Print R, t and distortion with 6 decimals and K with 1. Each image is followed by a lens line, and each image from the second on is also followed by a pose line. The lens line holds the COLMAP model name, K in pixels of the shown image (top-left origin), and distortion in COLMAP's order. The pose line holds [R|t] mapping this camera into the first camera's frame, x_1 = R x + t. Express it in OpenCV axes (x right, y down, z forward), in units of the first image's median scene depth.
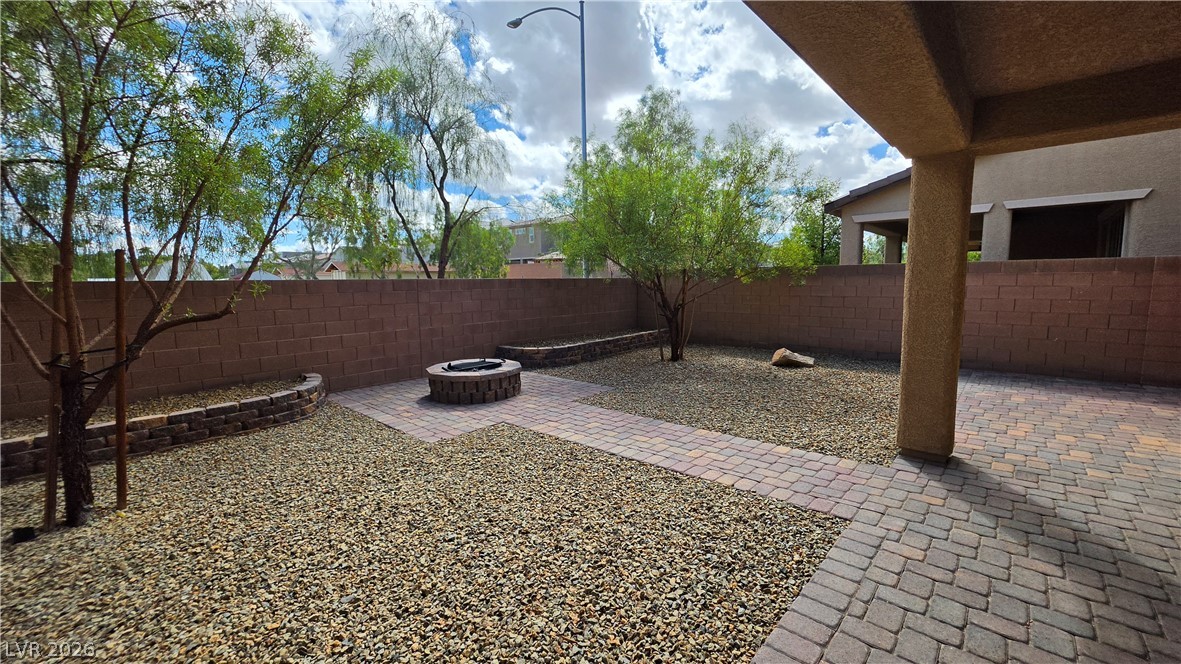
lens RADIAL K [[472.8, 0, 590.9], [0, 472.8, 329.3], [0, 0, 1]] dist [-0.001172, 0.000724]
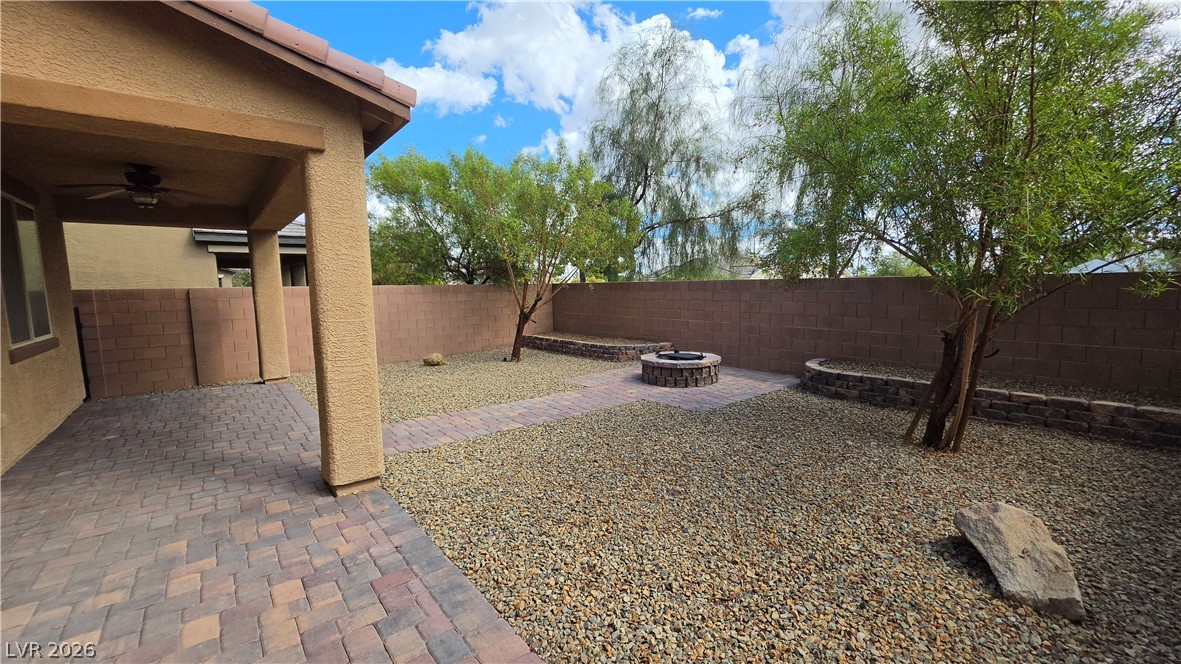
lens RADIAL K [[472.8, 0, 590.8], [0, 472.8, 335.4], [0, 0, 1]] dist [-0.001172, 0.000724]
pose [[-0.150717, 0.116789, -0.981654, 1.288115], [-0.085080, 0.987780, 0.130580, -0.148342], [0.984909, 0.103200, -0.138939, 1.331439]]
